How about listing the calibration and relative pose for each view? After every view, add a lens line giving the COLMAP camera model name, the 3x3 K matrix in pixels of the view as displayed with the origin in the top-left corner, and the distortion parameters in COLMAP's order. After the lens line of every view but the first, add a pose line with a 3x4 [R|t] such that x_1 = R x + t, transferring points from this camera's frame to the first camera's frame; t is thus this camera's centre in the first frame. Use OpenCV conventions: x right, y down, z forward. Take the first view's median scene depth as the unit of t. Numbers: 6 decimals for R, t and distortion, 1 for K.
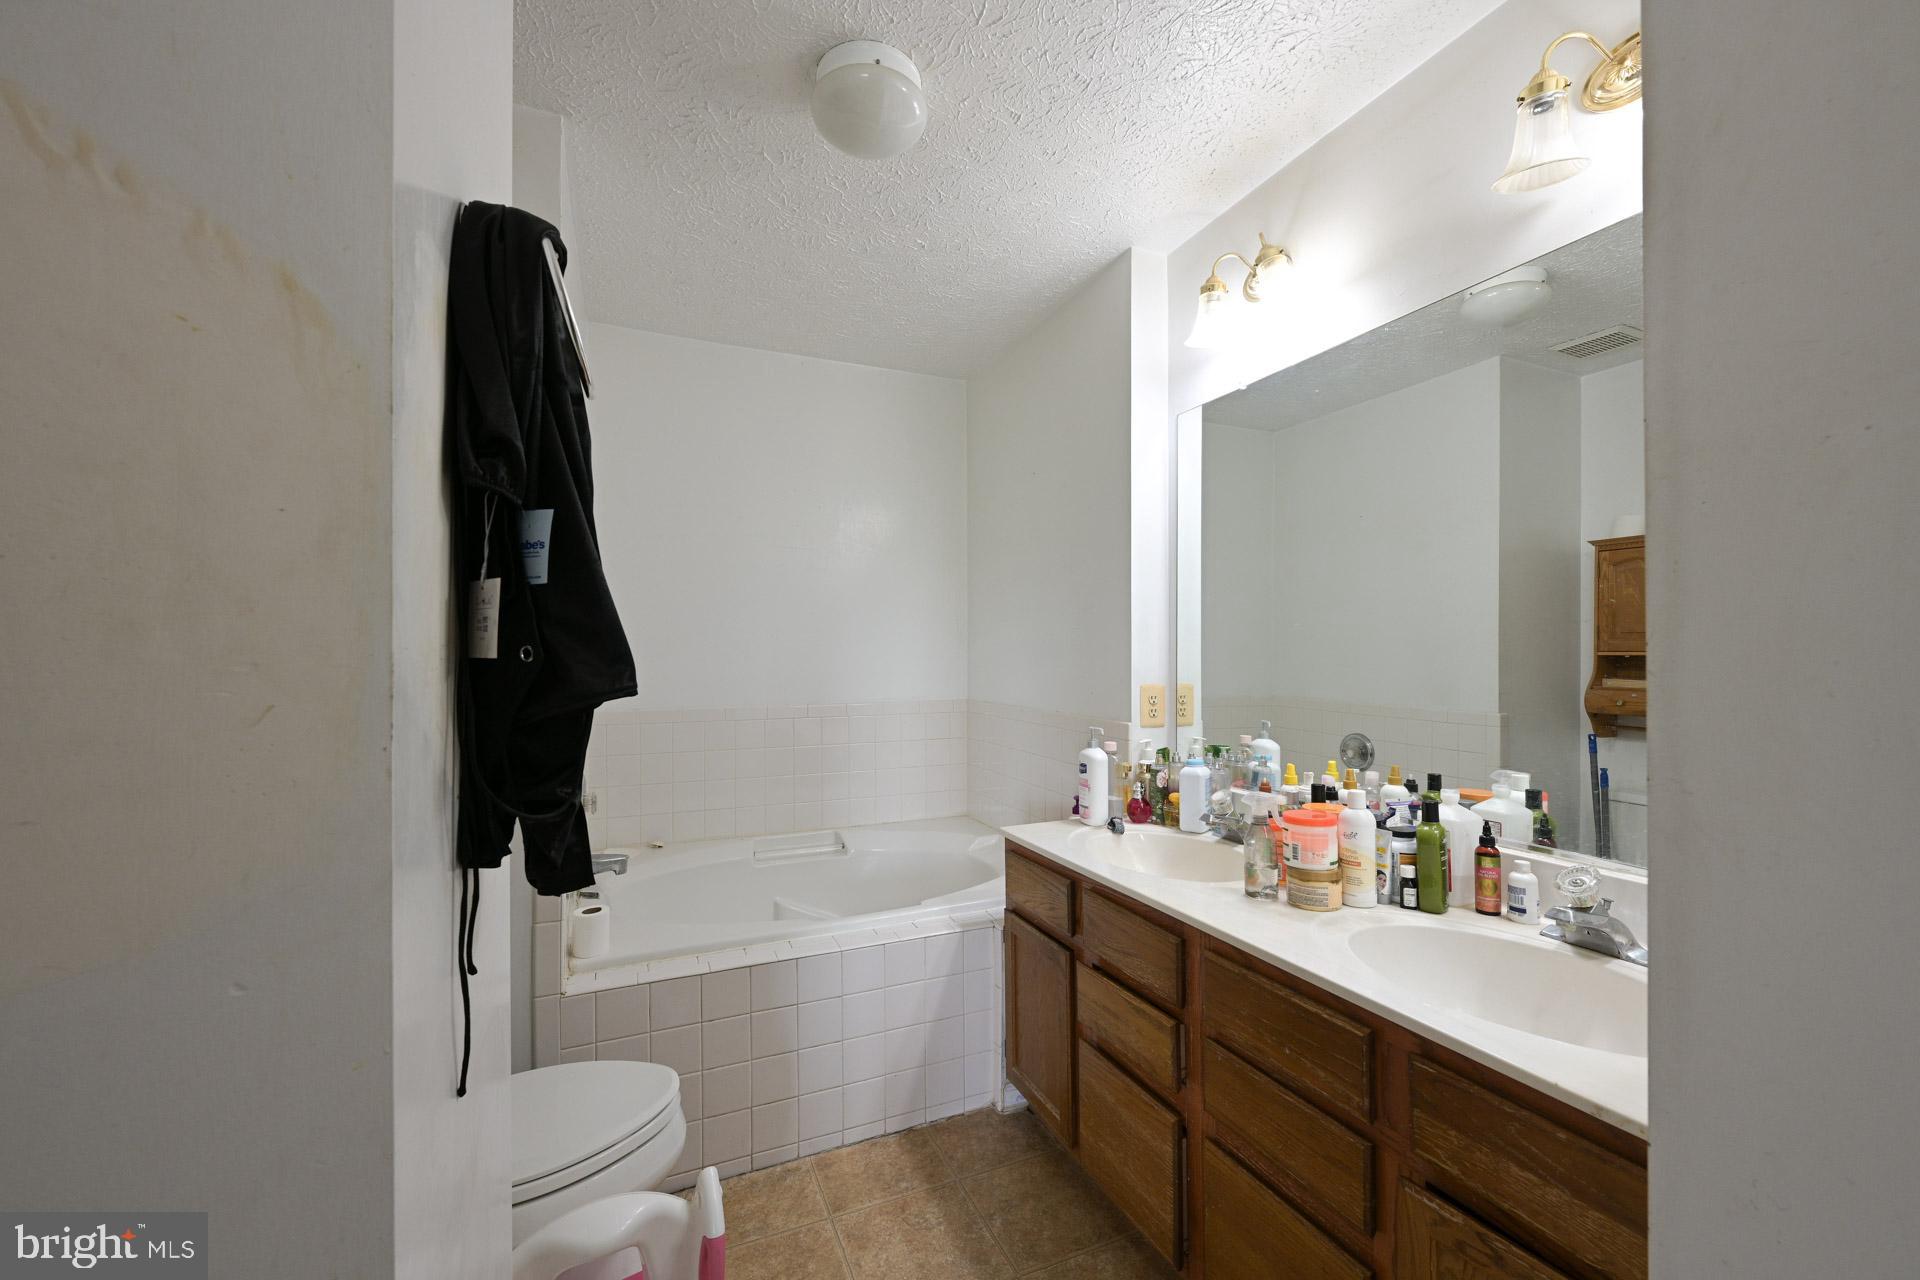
lens RADIAL K [[759.1, 0, 961.8], [0, 759.1, 645.9], [0, 0, 1]] dist [-0.000442, 0.000086]
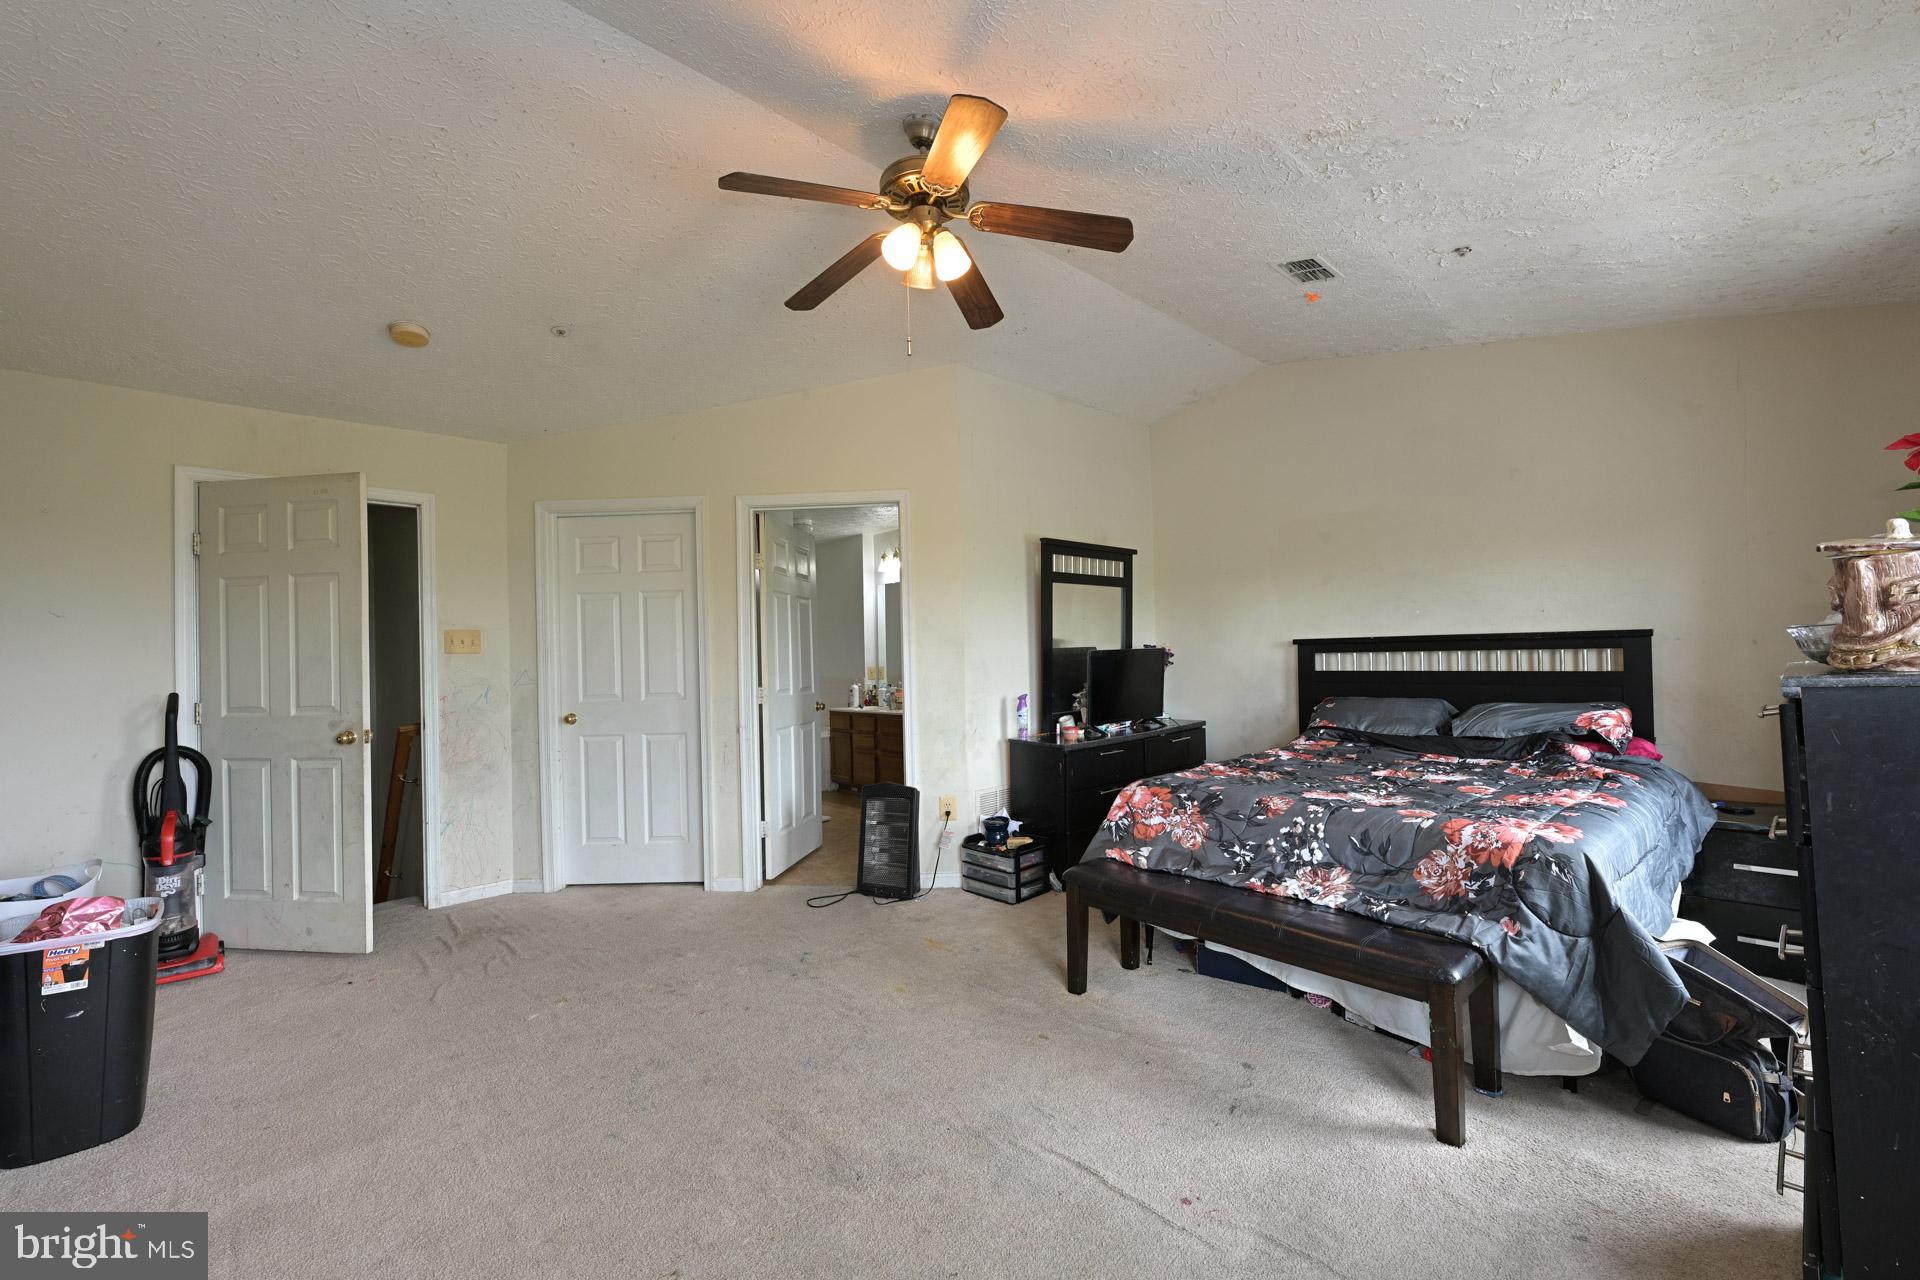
lens RADIAL K [[759.1, 0, 951.6], [0, 759.1, 647.8], [0, 0, 1]] dist [-0.000442, 0.000086]
pose [[0.948694, -0.017119, 0.315733, -0.490635], [0.019330, 0.999806, -0.003873, -0.012347], [-0.315605, 0.009778, 0.948840, -2.401810]]
